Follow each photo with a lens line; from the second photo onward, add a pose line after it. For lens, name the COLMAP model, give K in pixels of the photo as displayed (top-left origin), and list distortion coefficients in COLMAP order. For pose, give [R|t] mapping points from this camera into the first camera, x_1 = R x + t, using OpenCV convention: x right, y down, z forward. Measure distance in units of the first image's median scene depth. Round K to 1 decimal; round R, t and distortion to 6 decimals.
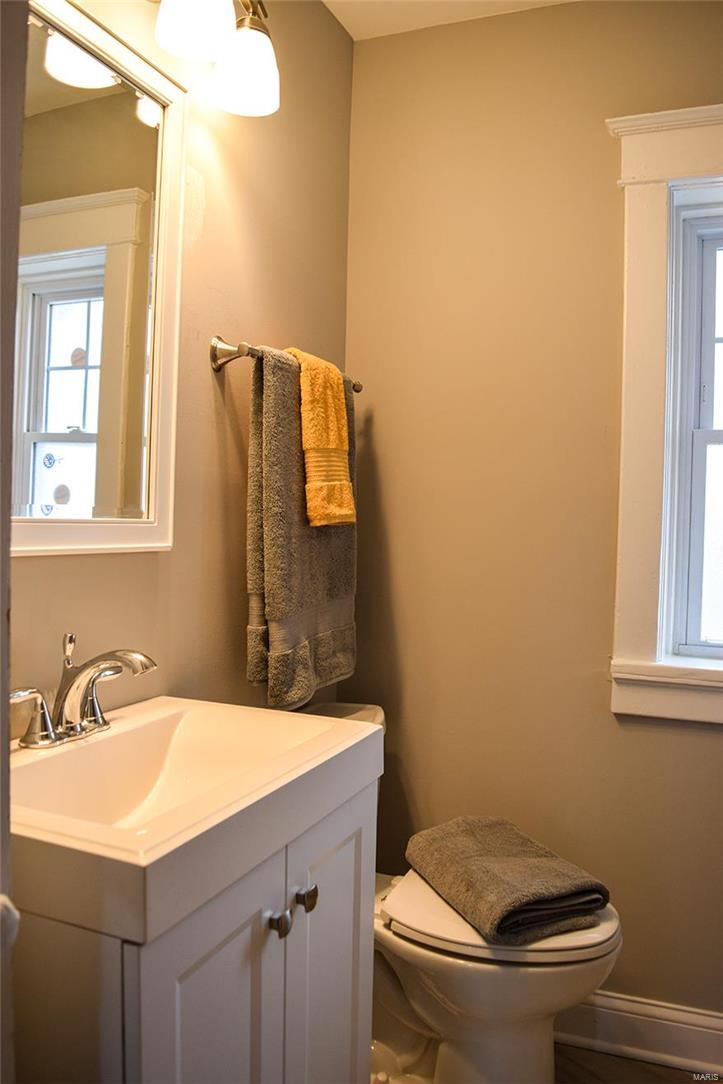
lens RADIAL K [[875.6, 0, 361.2], [0, 875.6, 543.0], [0, 0, 1]] dist [-0.087041, -0.003149]
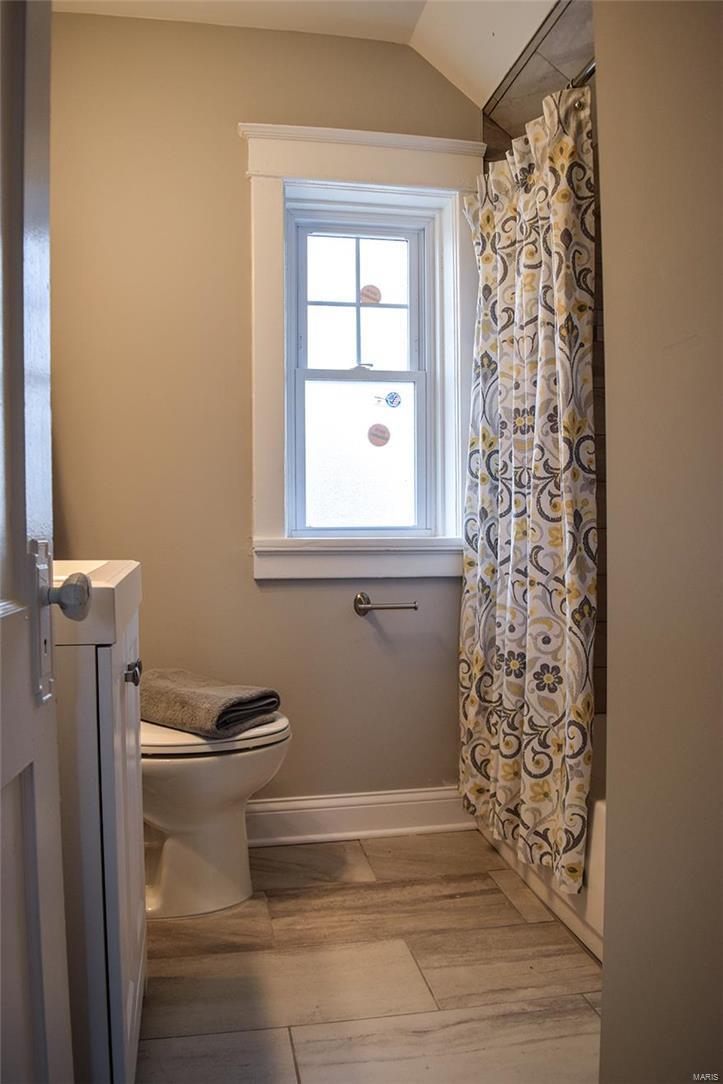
lens RADIAL K [[875.6, 0, 362.6], [0, 875.6, 539.7], [0, 0, 1]] dist [-0.087041, -0.003149]
pose [[0.829899, -0.037901, 0.556624, -0.306574], [0.037521, 0.999223, 0.012097, 0.128741], [-0.556650, 0.010845, 0.830676, -0.182751]]
